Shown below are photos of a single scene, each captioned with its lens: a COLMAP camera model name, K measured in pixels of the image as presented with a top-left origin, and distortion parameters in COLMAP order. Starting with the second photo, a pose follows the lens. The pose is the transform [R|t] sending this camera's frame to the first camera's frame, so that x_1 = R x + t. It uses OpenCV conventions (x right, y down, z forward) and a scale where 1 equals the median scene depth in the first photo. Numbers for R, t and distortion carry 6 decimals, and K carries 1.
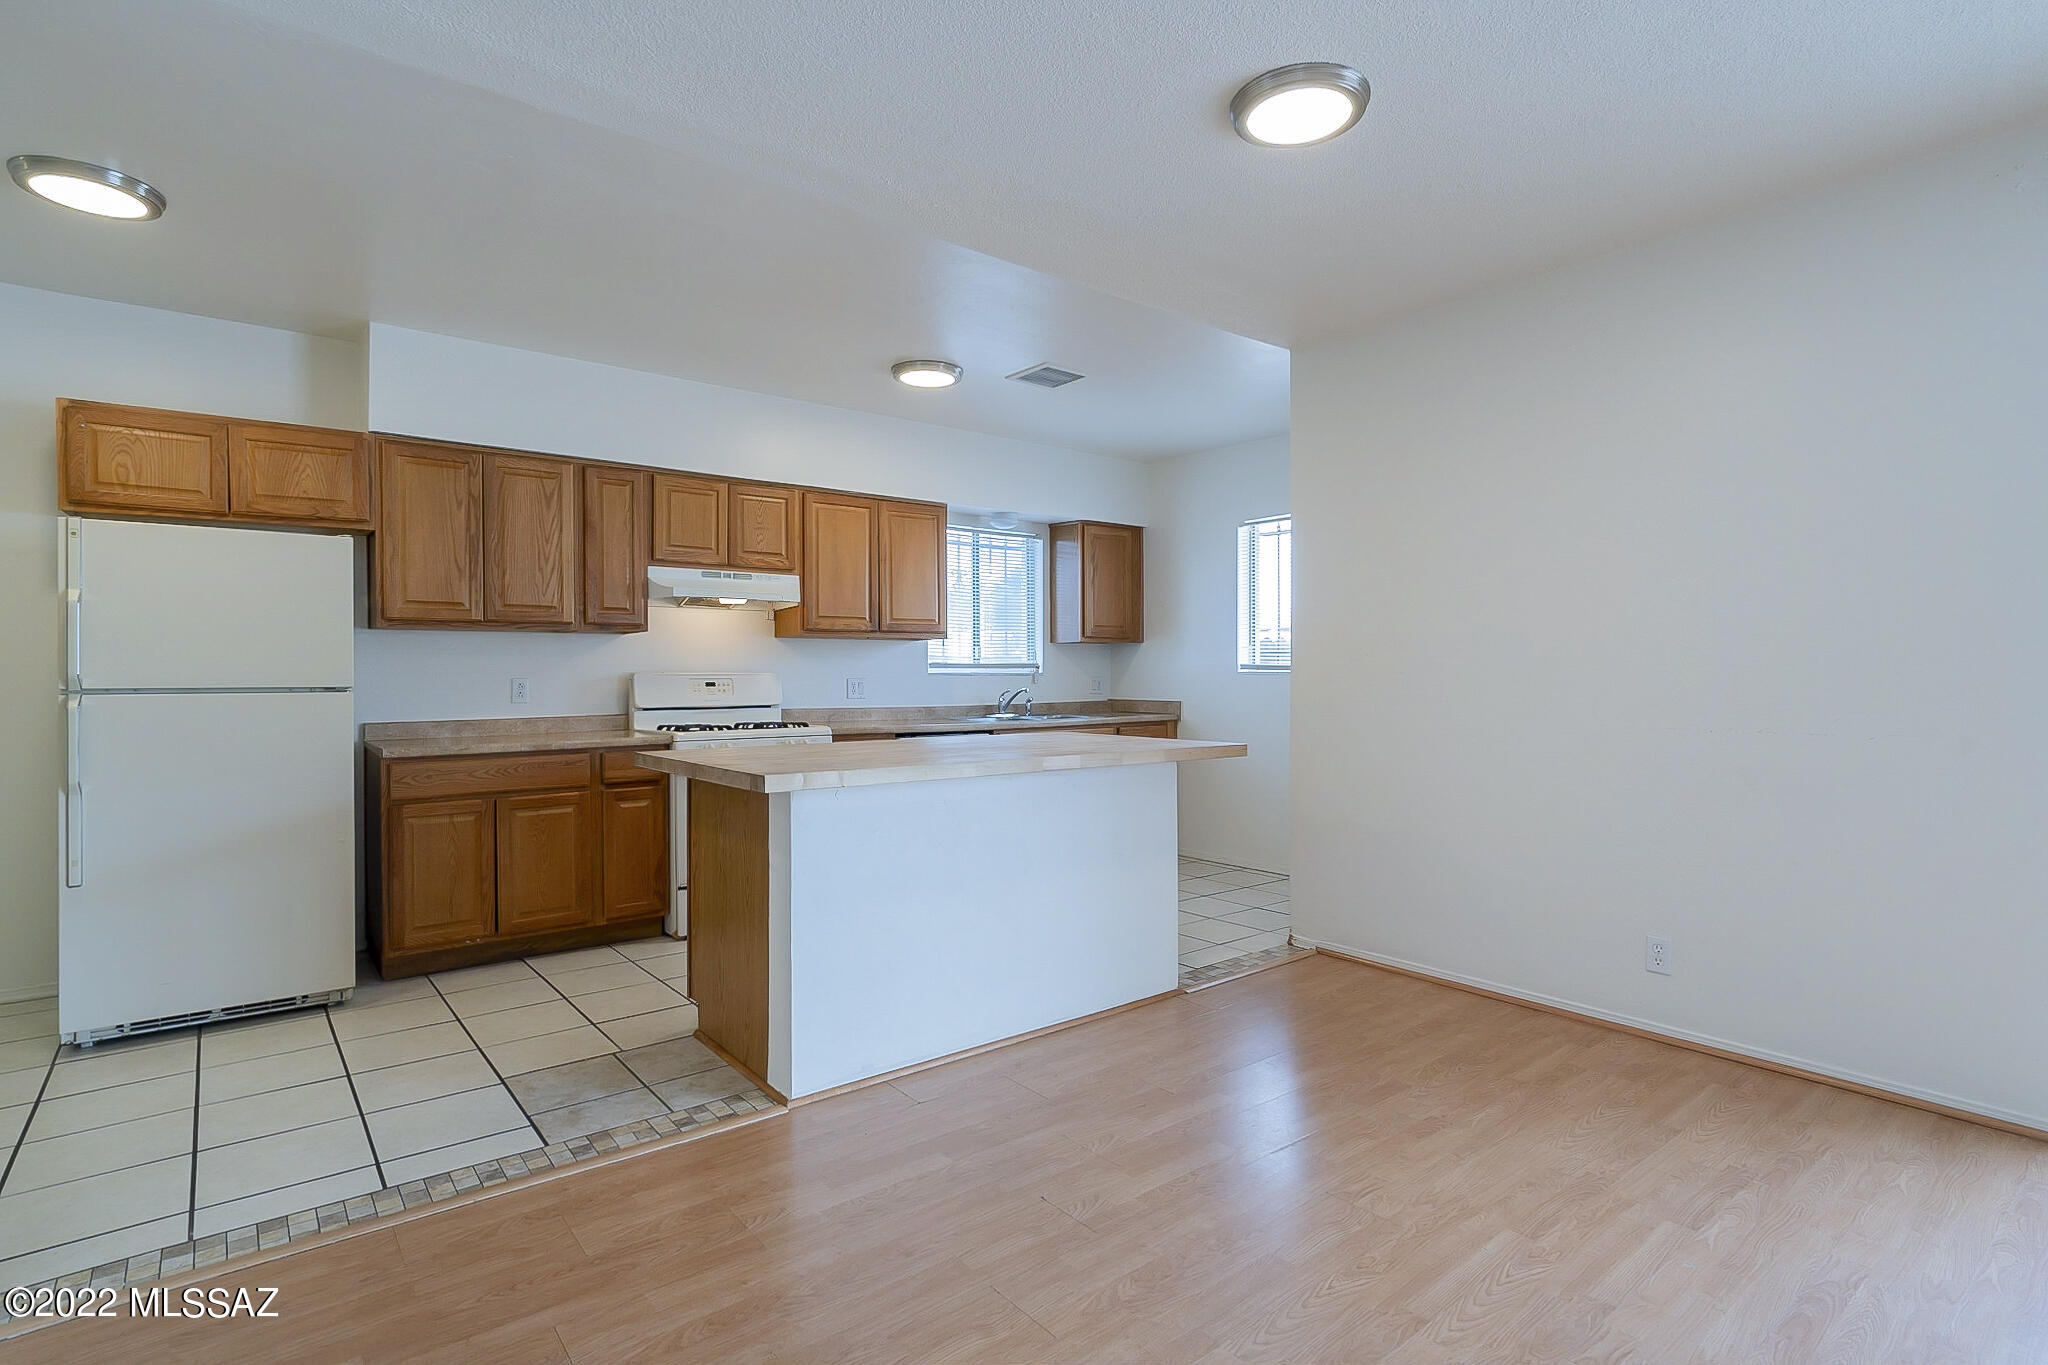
lens RADIAL K [[1005.9, 0, 1024.0], [0, 1005.9, 682.5], [0, 0, 1]] dist [-0.000197, 0.000426]
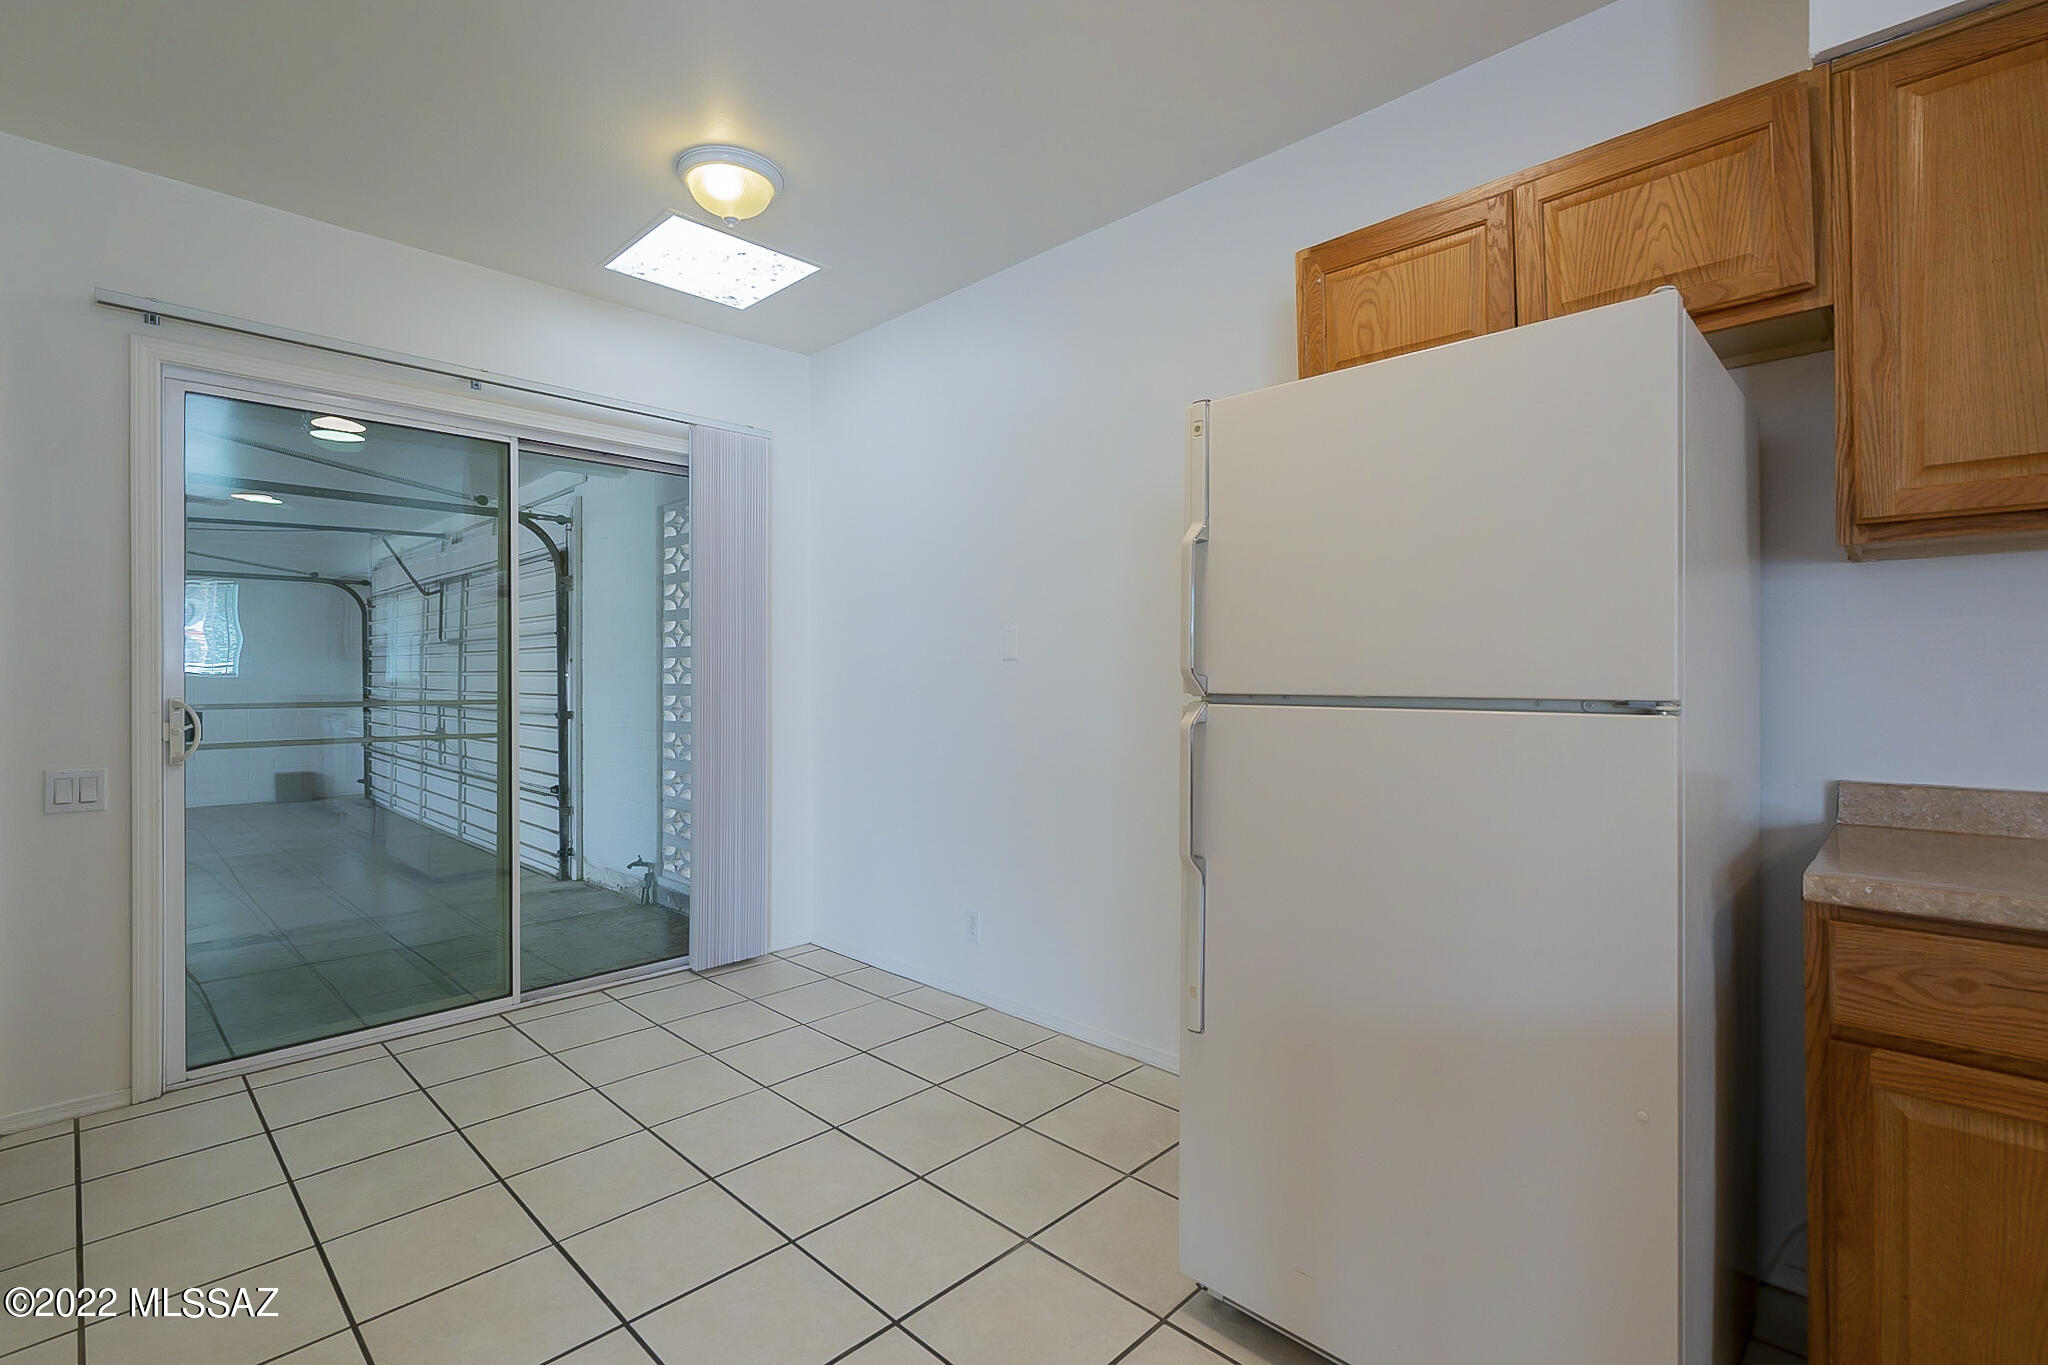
lens RADIAL K [[927.4, 0, 1028.2], [0, 927.4, 676.6], [0, 0, 1]] dist [-0.001315, 0.000596]
pose [[0.134368, -0.001039, -0.990931, -0.282614], [-0.007029, 0.999973, -0.002002, -0.001410], [0.990907, 0.007234, 0.134357, 0.553268]]
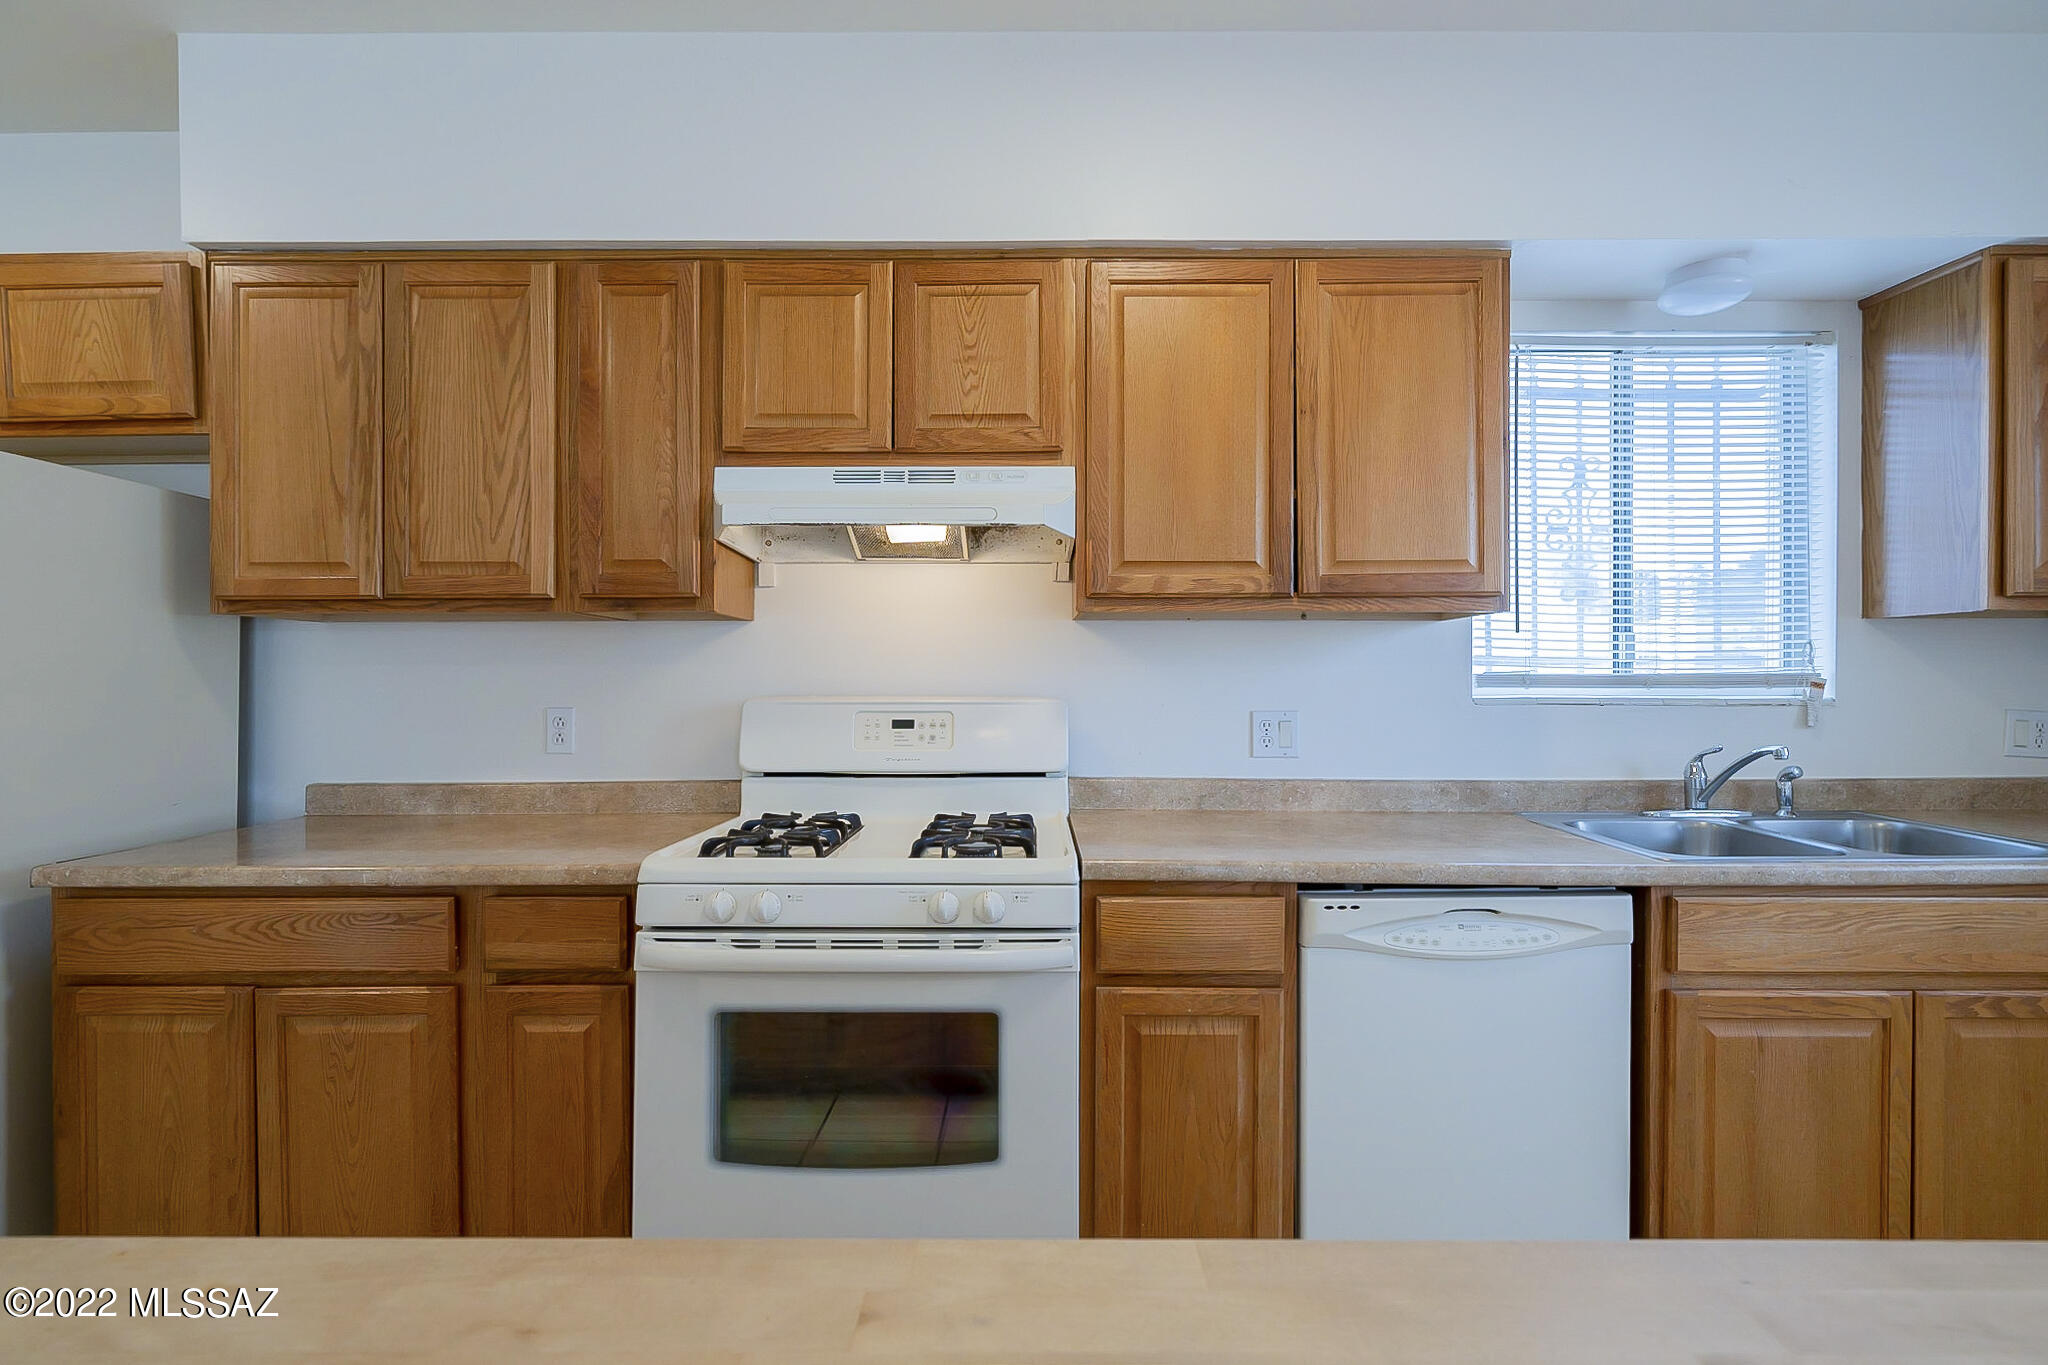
lens RADIAL K [[927.4, 0, 1028.2], [0, 927.4, 676.6], [0, 0, 1]] dist [-0.001315, 0.000596]
pose [[0.780002, 0.001900, -0.625774, -0.000287], [-0.006658, 0.999964, -0.005262, -0.019866], [0.625741, 0.008271, 0.779987, 0.771335]]
